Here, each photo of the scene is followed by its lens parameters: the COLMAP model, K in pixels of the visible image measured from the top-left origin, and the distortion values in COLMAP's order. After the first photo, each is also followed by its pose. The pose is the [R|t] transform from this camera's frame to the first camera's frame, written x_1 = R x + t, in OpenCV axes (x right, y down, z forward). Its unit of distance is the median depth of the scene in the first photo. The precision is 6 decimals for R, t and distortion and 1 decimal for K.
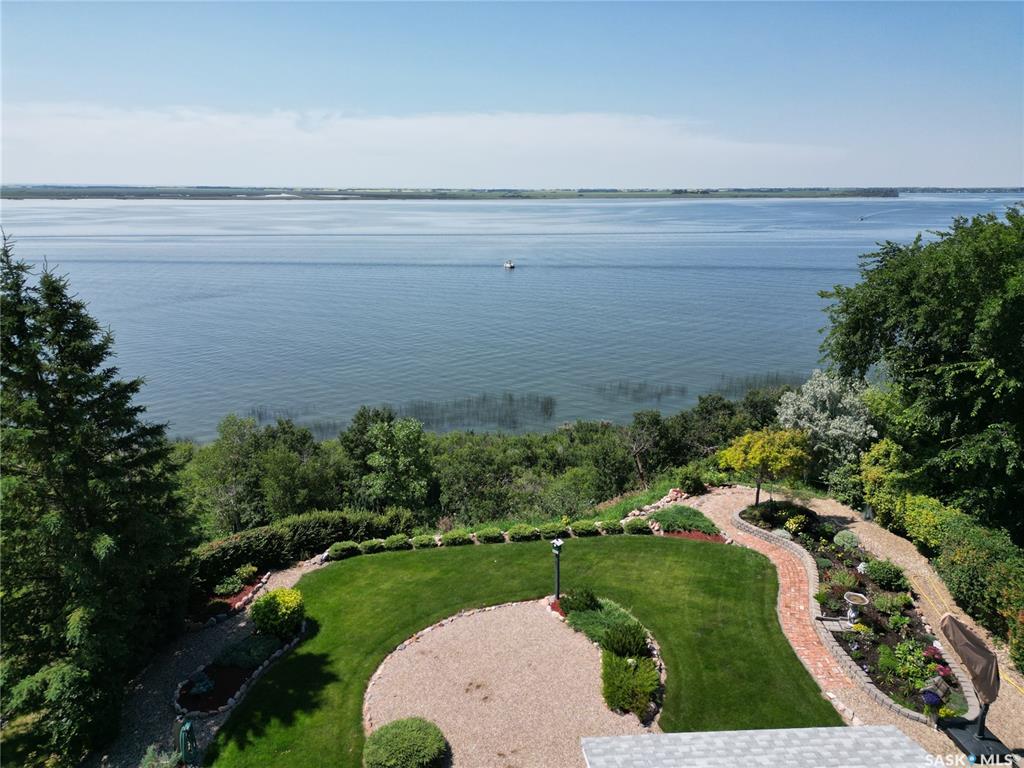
lens RADIAL K [[707.0, 0, 512.0], [0, 707.0, 384.0], [0, 0, 1]] dist [0.074258, -0.075790]
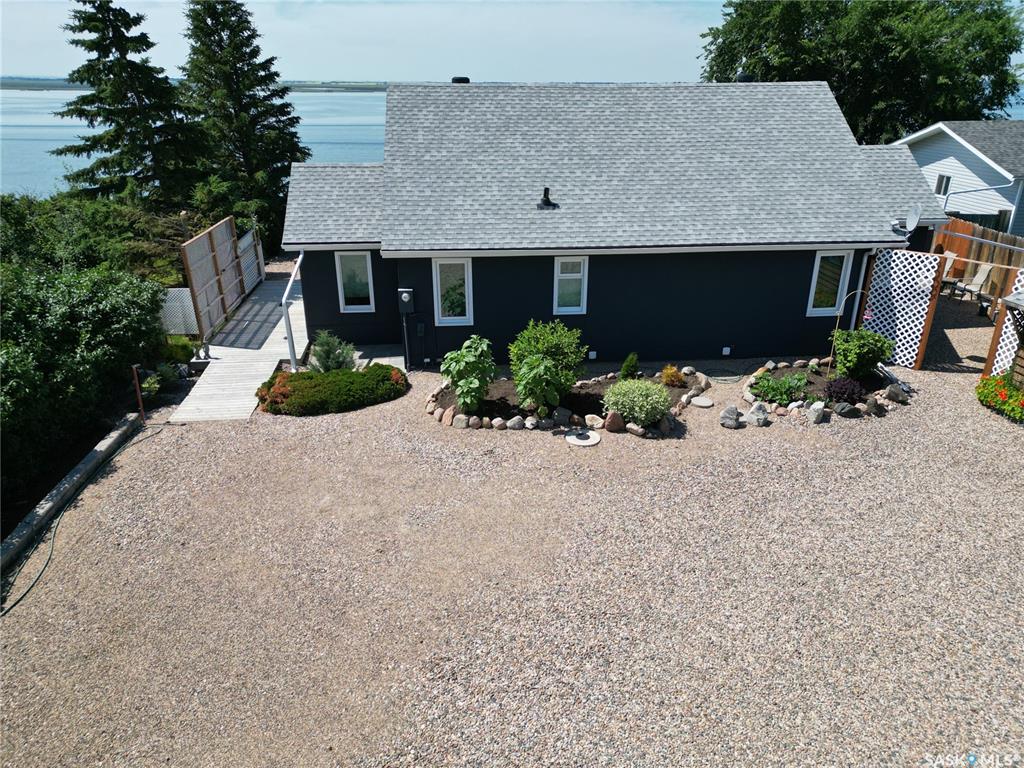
lens RADIAL K [[707.0, 0, 512.0], [0, 707.0, 384.0], [0, 0, 1]] dist [0.074258, -0.075790]
pose [[0.999948, -0.003041, 0.009691, 0.016348], [0.001751, 0.991458, 0.130415, 0.400600], [-0.010005, -0.130391, 0.991412, -0.583409]]
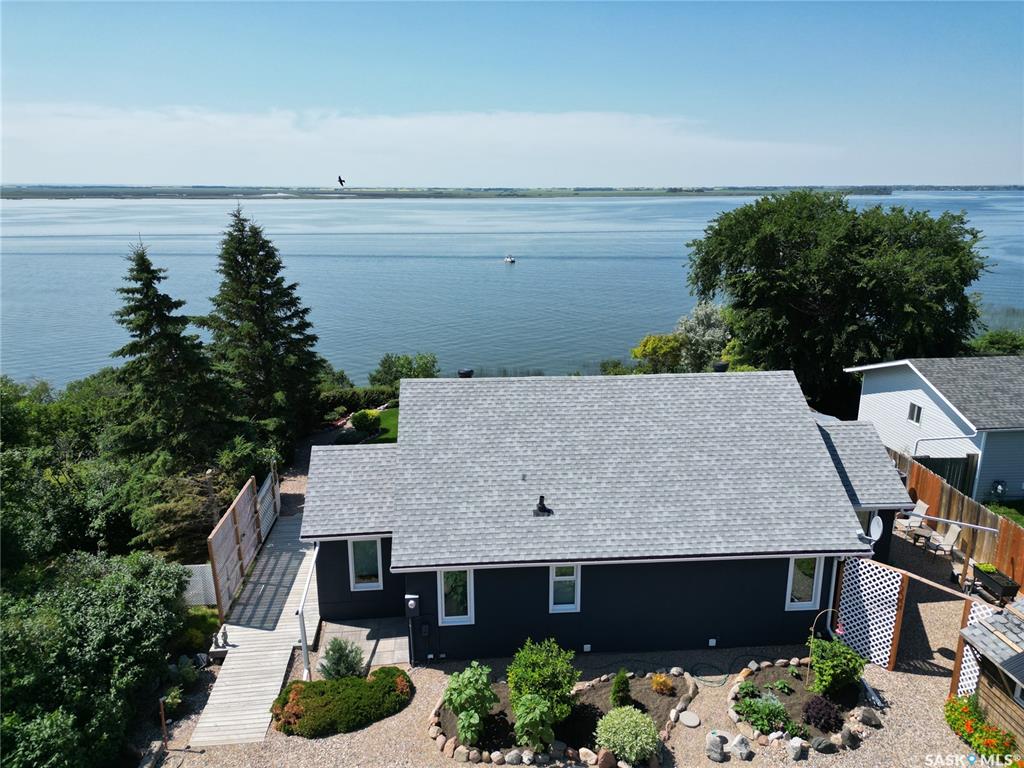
lens RADIAL K [[707.0, 0, 512.0], [0, 707.0, 384.0], [0, 0, 1]] dist [0.074258, -0.075790]
pose [[0.999984, -0.003404, 0.004408, 0.021846], [0.003397, 0.999993, 0.001400, 0.189998], [-0.004412, -0.001385, 0.999989, -0.633900]]
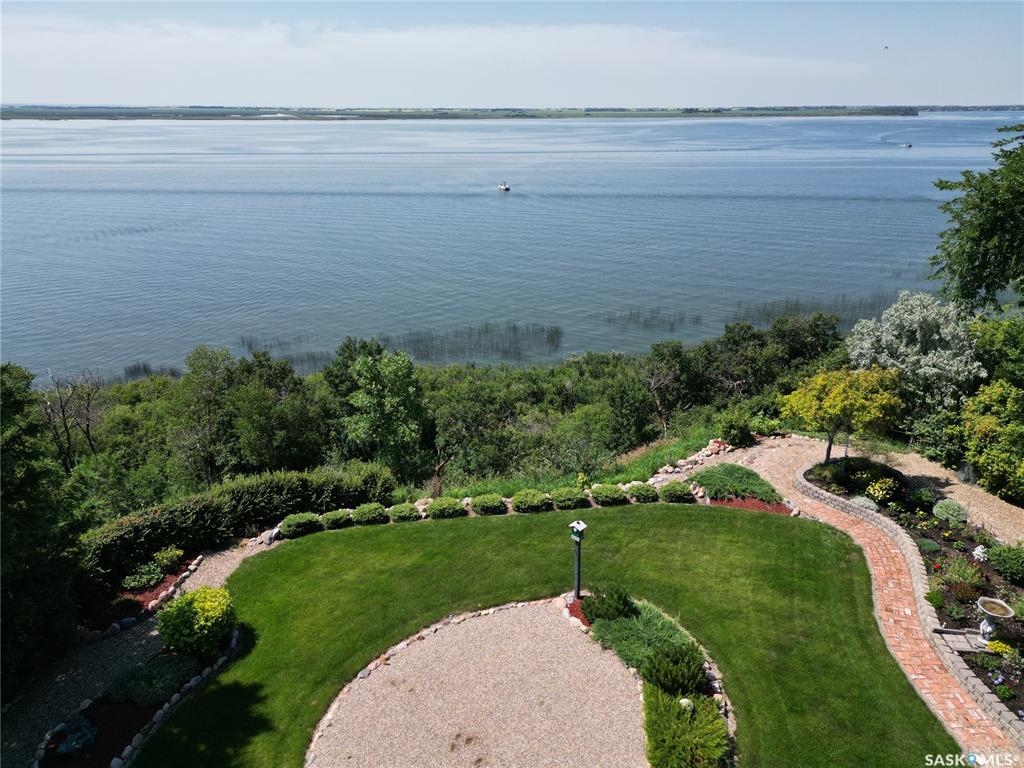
lens RADIAL K [[707.0, 0, 512.0], [0, 707.0, 384.0], [0, 0, 1]] dist [0.074258, -0.075790]
pose [[0.999983, -0.000211, -0.005879, -0.000346], [0.000799, 0.994963, 0.100236, 0.002815], [0.005829, -0.100239, 0.994946, 0.246969]]
